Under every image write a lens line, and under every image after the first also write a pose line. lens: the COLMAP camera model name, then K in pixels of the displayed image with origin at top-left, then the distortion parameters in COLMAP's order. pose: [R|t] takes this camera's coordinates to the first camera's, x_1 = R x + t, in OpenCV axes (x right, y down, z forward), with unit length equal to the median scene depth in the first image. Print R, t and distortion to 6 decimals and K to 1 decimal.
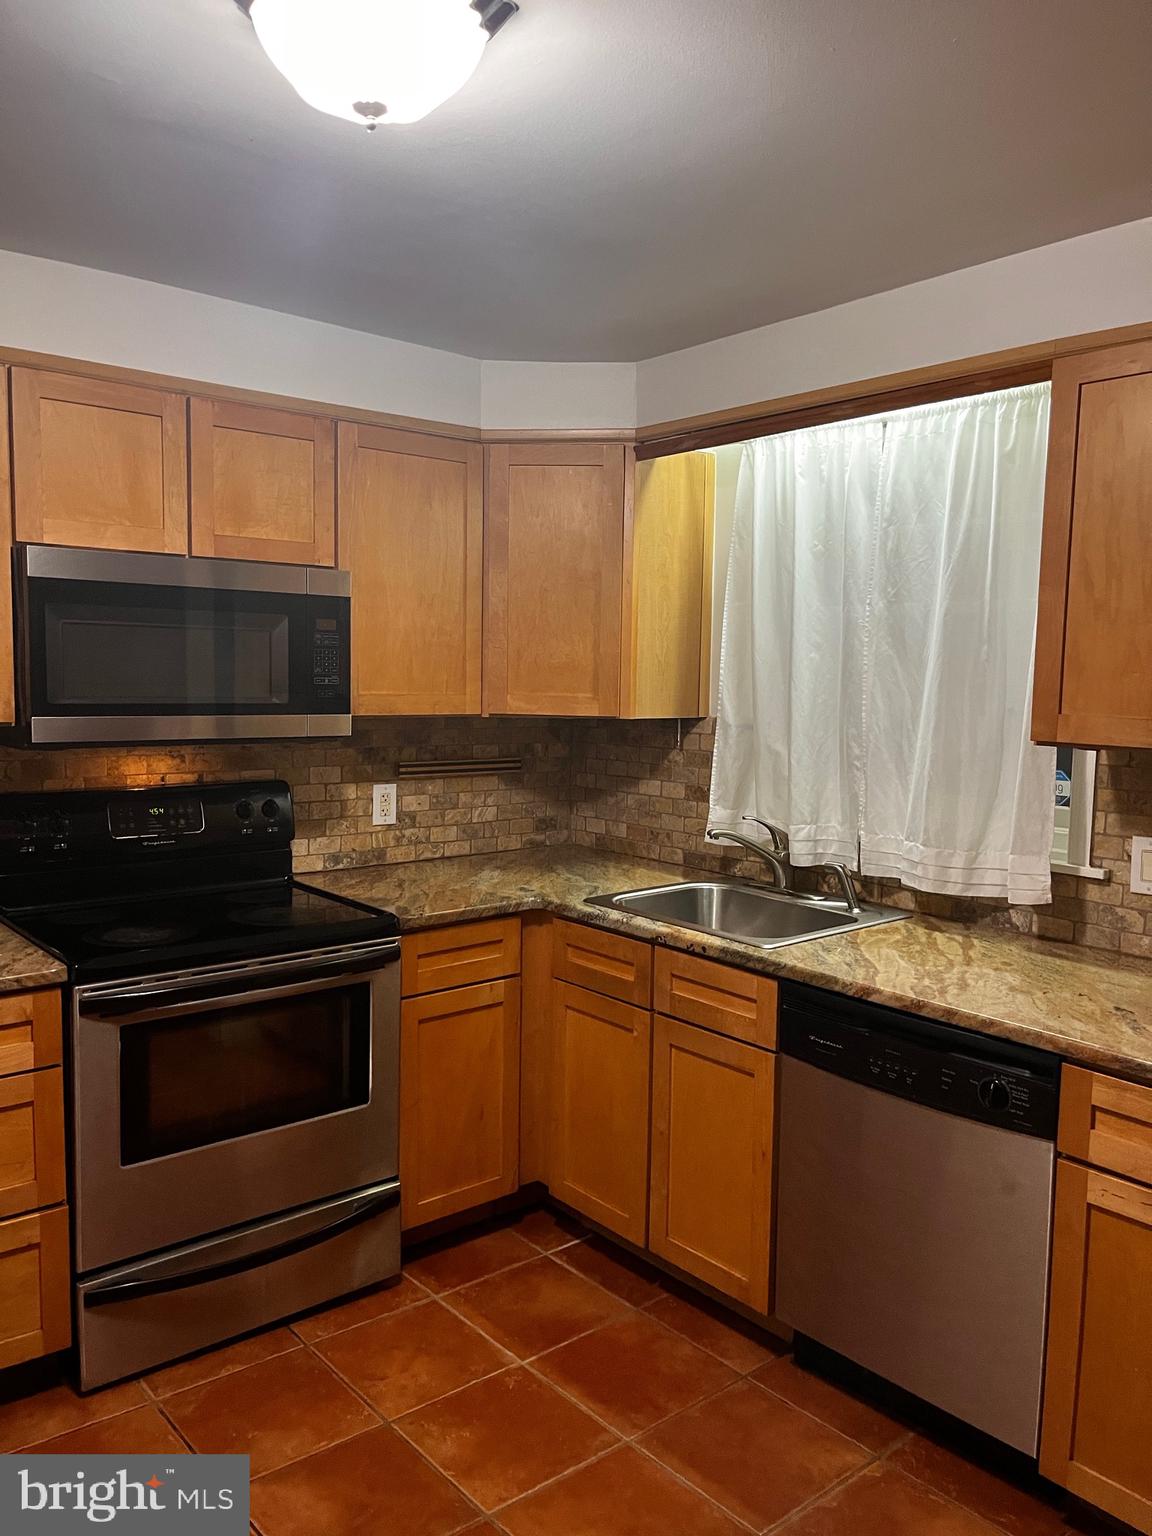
lens RADIAL K [[1167.1, 0, 572.7], [0, 1167.1, 769.7], [0, 0, 1]] dist [0.007886, -0.028741]
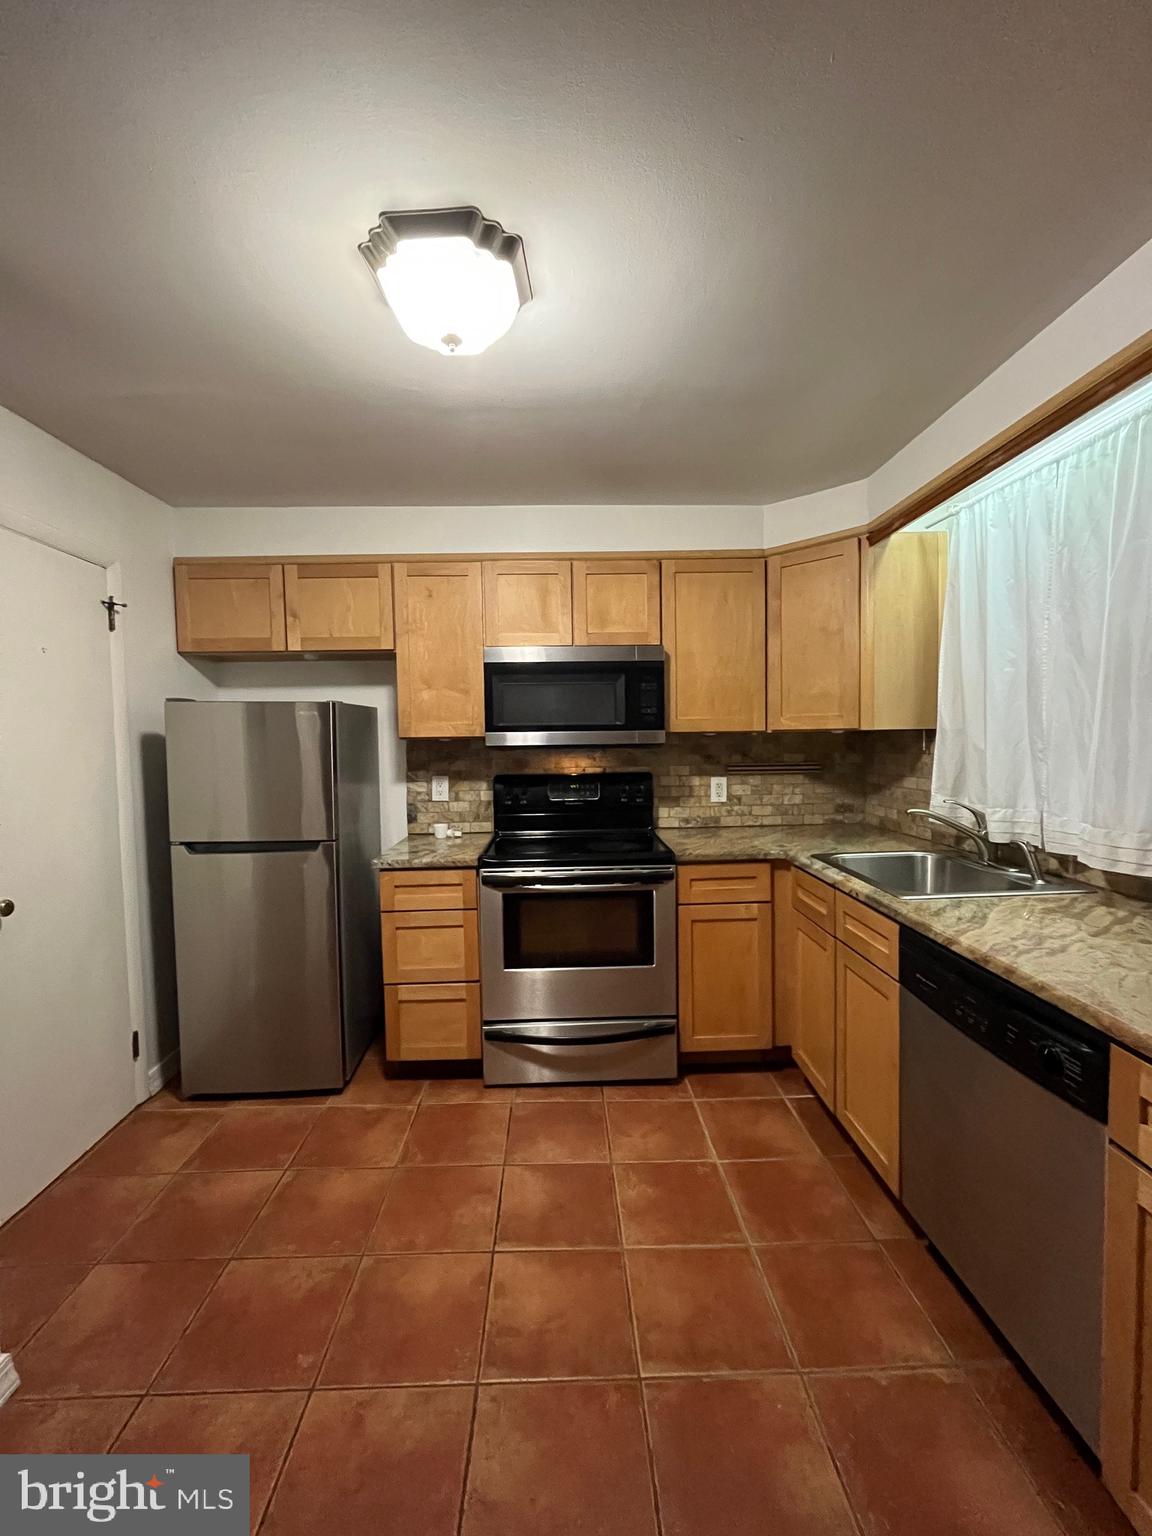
lens RADIAL K [[623.1, 0, 573.1], [0, 623.1, 764.3], [0, 0, 1]] dist [-0.014661, 0.000572]
pose [[0.778033, -0.005273, -0.628202, 0.273333], [-0.023985, 0.998986, -0.038091, 0.038822], [0.627766, 0.044704, 0.777118, 0.230551]]
